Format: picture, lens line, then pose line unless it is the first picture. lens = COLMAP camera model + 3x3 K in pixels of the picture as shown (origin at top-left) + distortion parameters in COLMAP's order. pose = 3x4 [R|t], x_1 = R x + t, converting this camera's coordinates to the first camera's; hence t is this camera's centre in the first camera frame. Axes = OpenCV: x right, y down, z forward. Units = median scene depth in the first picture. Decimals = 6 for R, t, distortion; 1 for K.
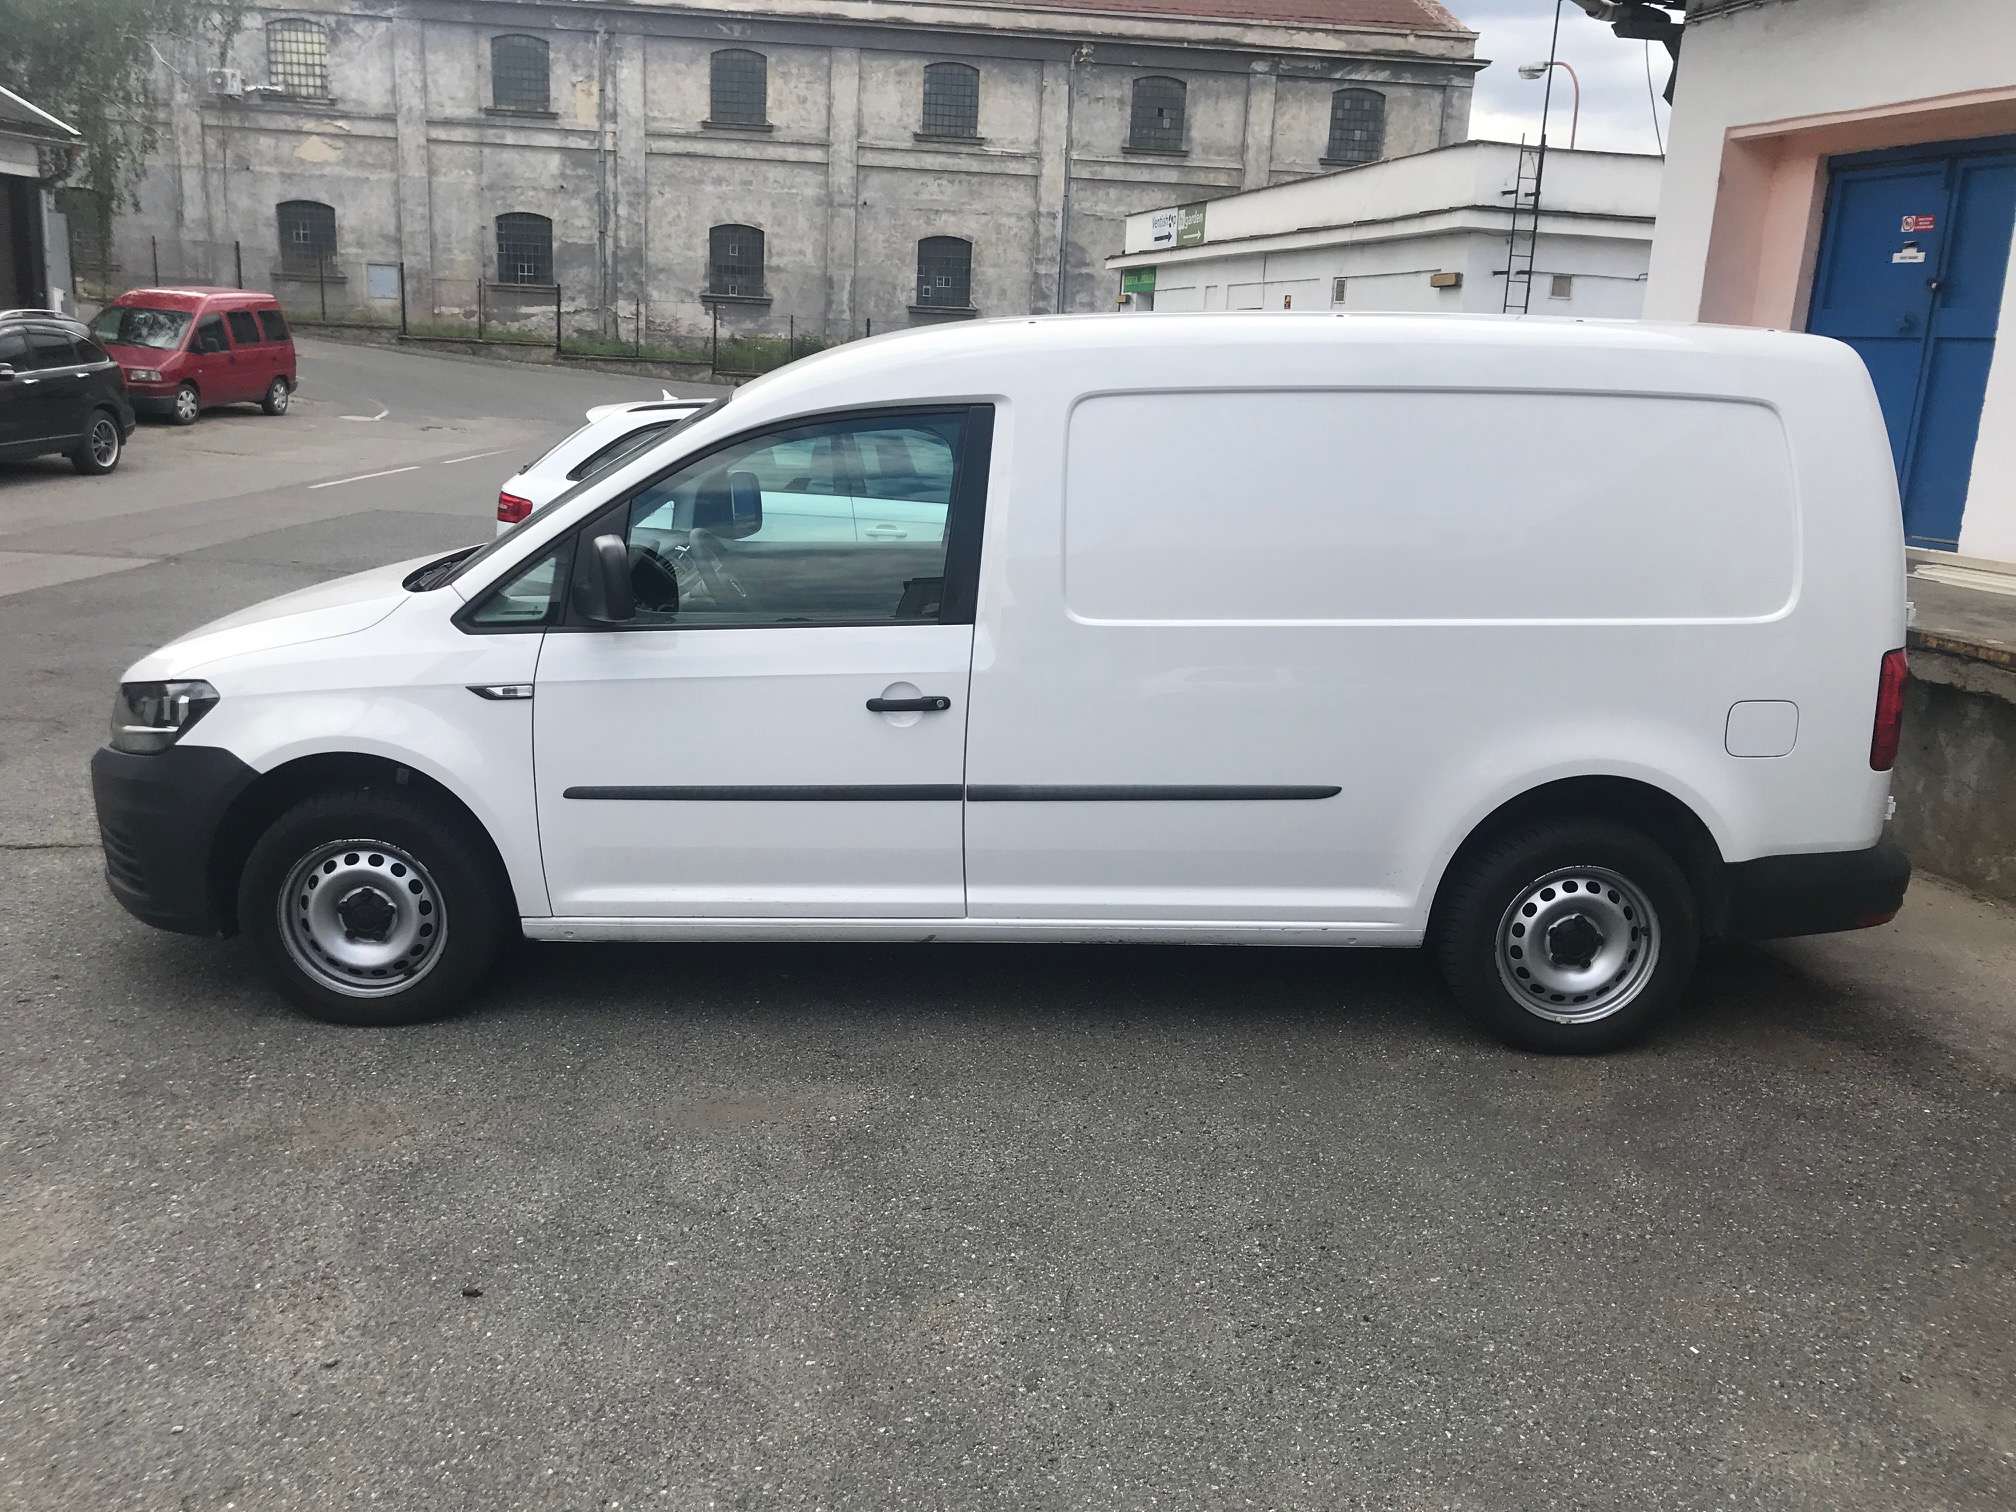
lens RADIAL K [[1668.1, 0, 1009.7], [0, 1668.1, 752.5], [0, 0, 1]] dist [0.038078, -0.014907]
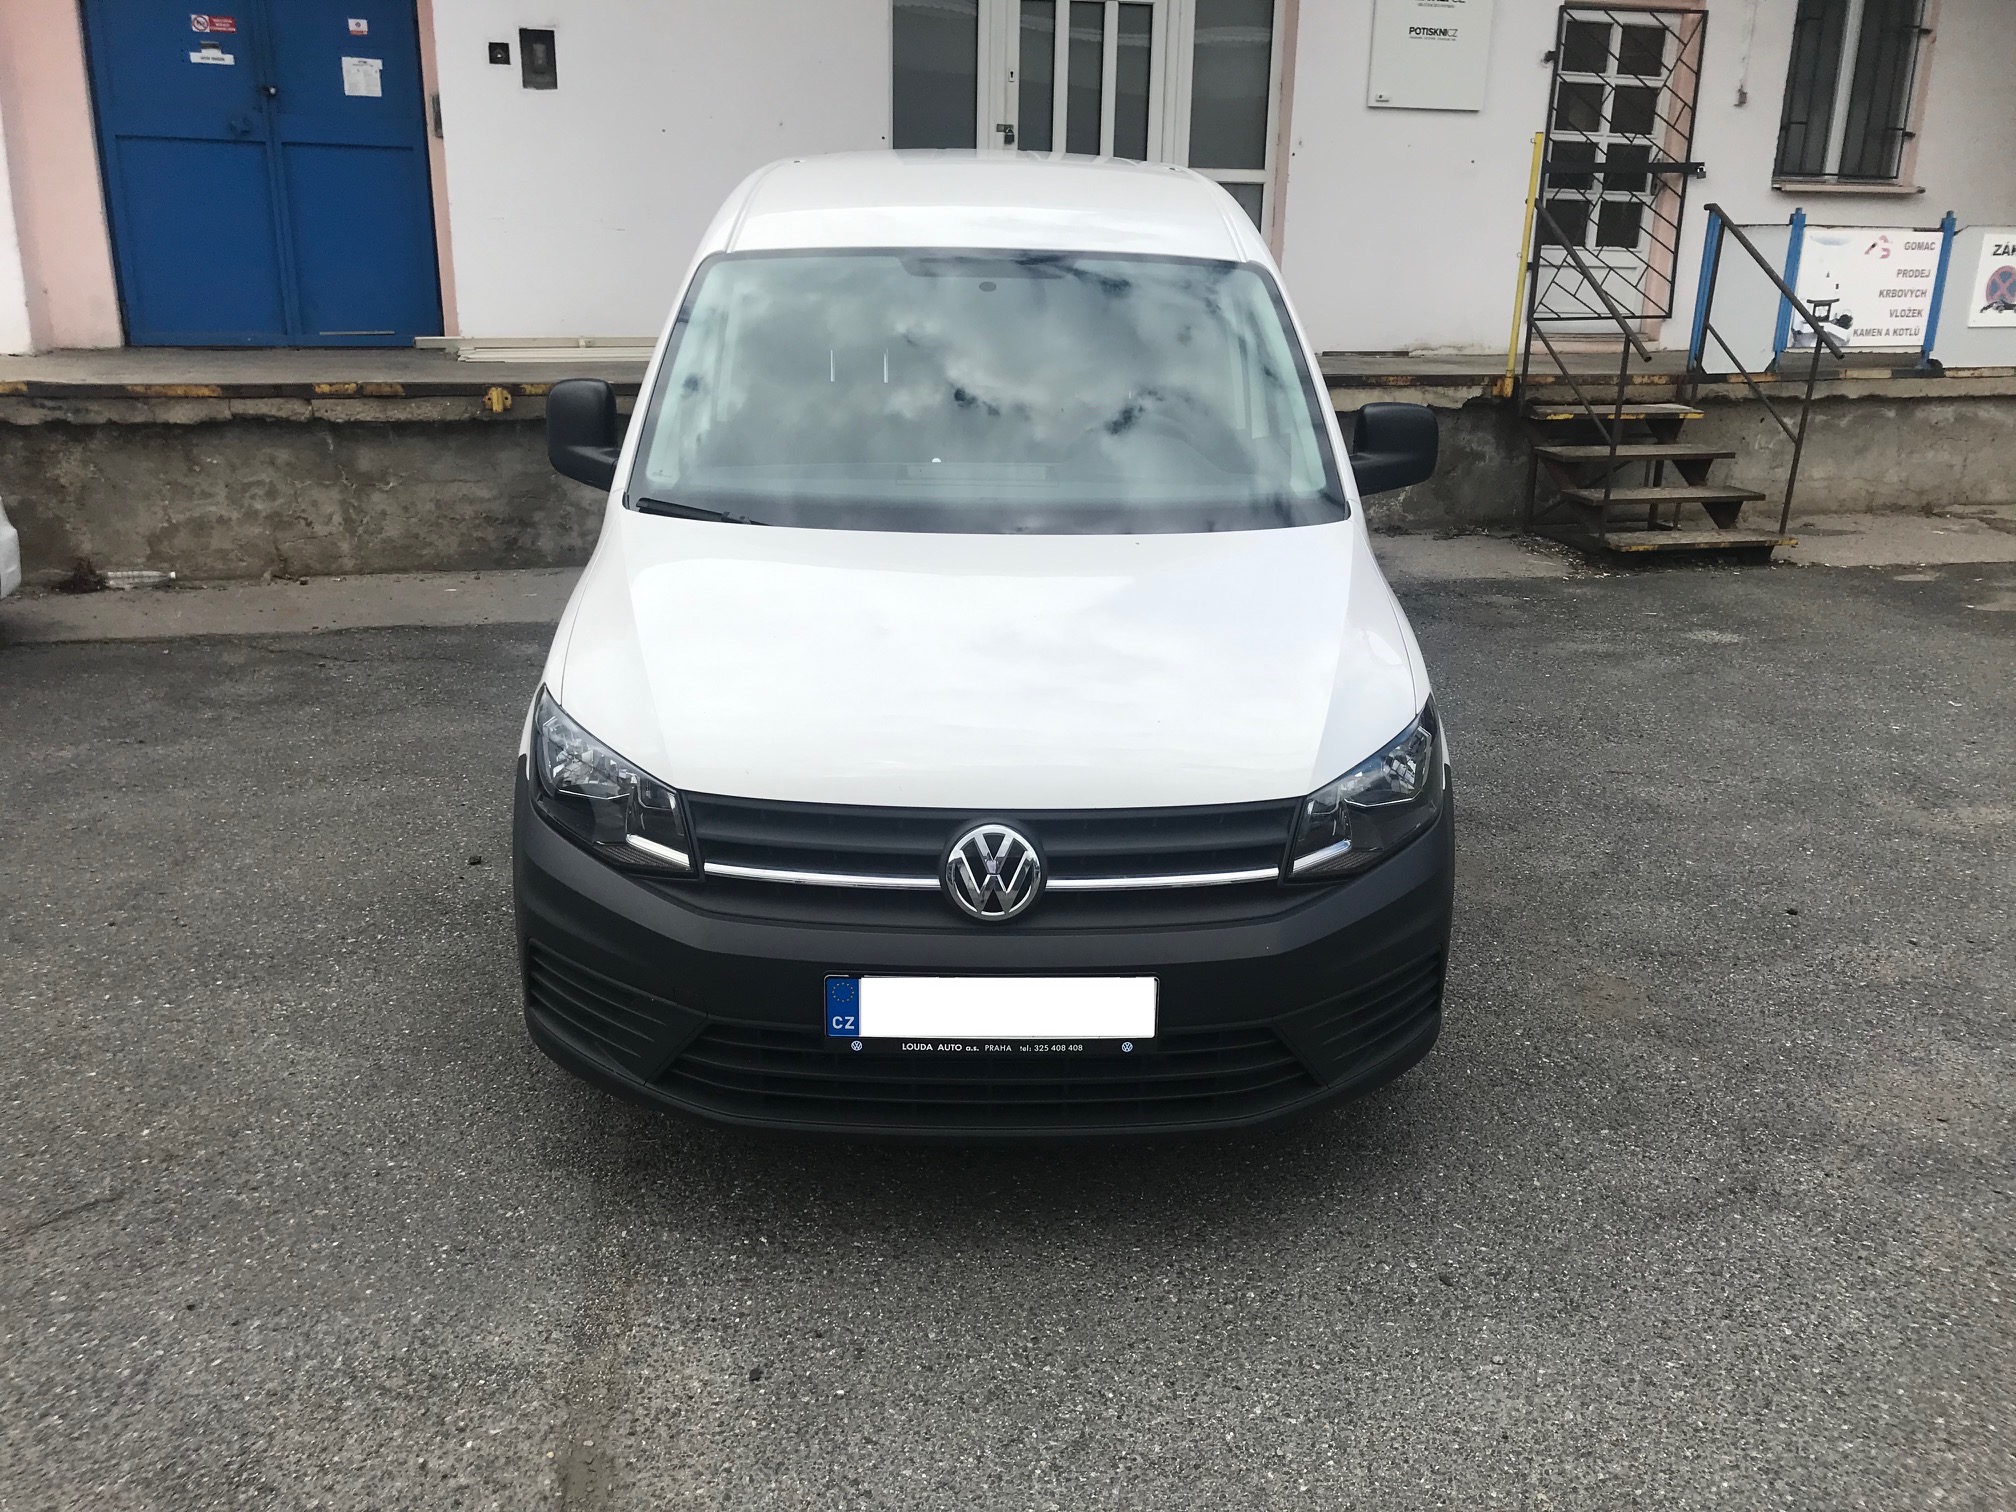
lens RADIAL K [[1668.1, 0, 1006.9], [0, 1668.1, 754.7], [0, 0, 1]] dist [0.038078, -0.014907]
pose [[-0.019918, -0.347353, 0.937523, -0.839035], [0.218065, 0.913624, 0.343132, -0.224178], [-0.975731, 0.211275, 0.057548, 0.815915]]
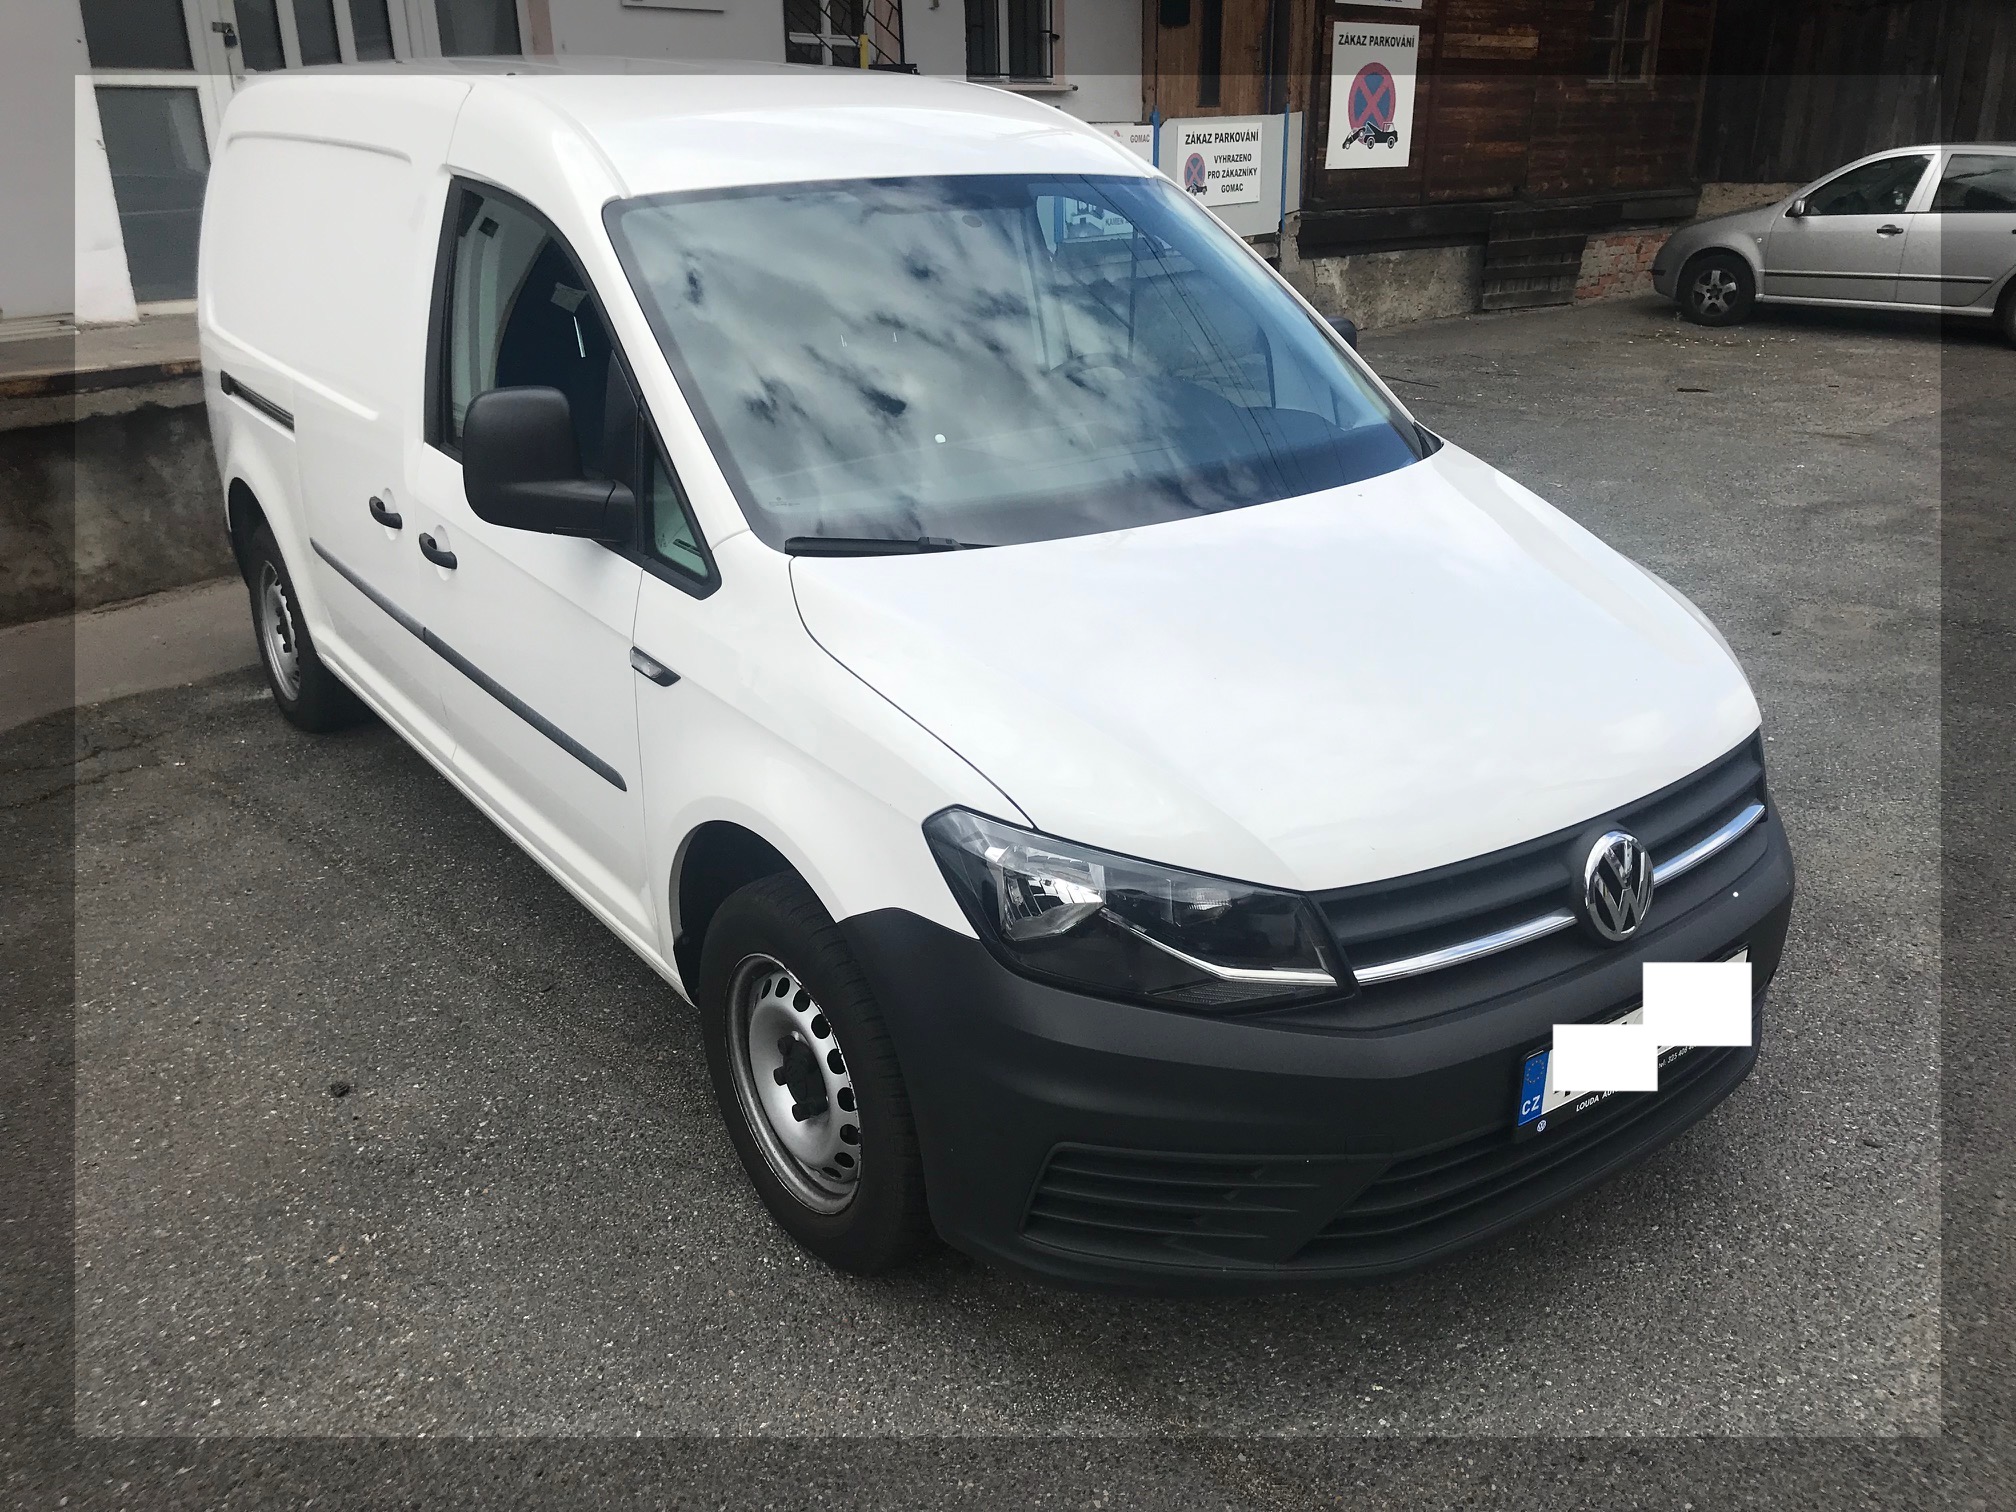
lens RADIAL K [[1668.1, 0, 1010.6], [0, 1668.1, 756.7], [0, 0, 1]] dist [0.038078, -0.014907]
pose [[-0.585733, -0.316832, 0.746012, -0.633824], [0.185453, 0.843621, 0.503896, -0.292158], [-0.789002, 0.433499, -0.435380, 1.119425]]
